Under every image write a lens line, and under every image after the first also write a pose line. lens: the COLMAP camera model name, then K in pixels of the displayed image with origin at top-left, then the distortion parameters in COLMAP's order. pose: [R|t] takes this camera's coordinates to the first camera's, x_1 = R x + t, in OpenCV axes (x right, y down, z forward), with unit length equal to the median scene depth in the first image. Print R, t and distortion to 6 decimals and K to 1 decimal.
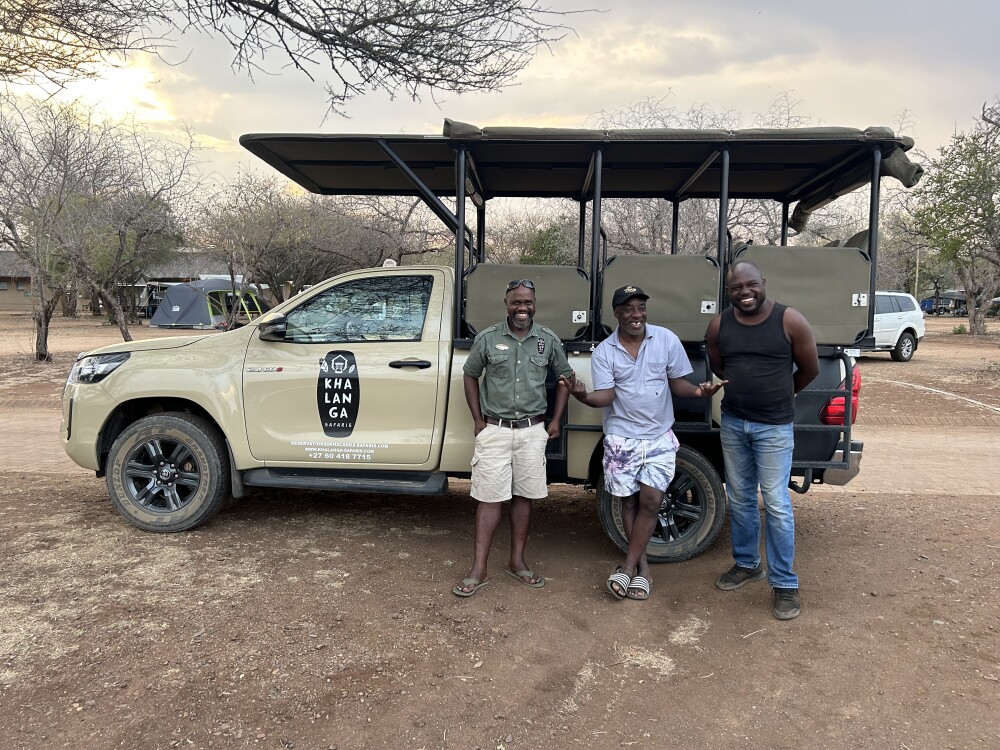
lens RADIAL K [[749.6, 0, 497.1], [0, 749.6, 376.2], [0, 0, 1]] dist [0.001213, -0.000339]
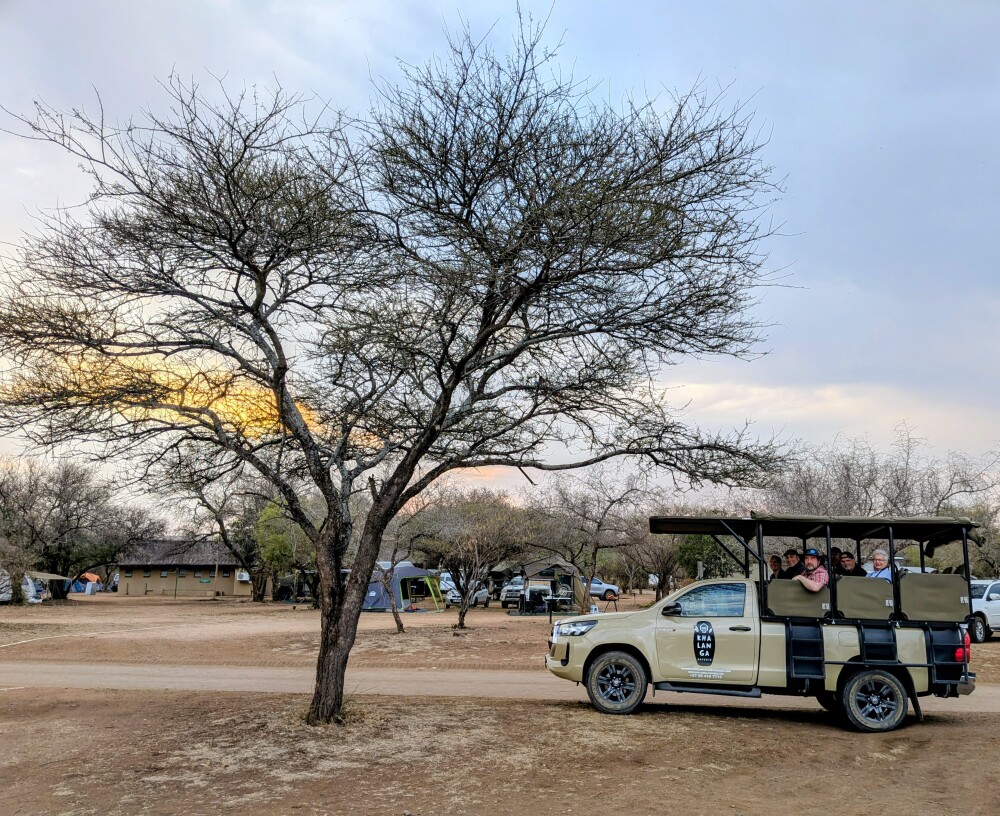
lens RADIAL K [[883.2, 0, 502.2], [0, 883.2, 403.9], [0, 0, 1]] dist [-0.005355, -0.011408]
pose [[0.996530, -0.002631, -0.083196, -0.555622], [-0.022235, 0.954765, -0.296528, 0.125113], [0.080213, 0.297349, 0.951394, -1.503896]]
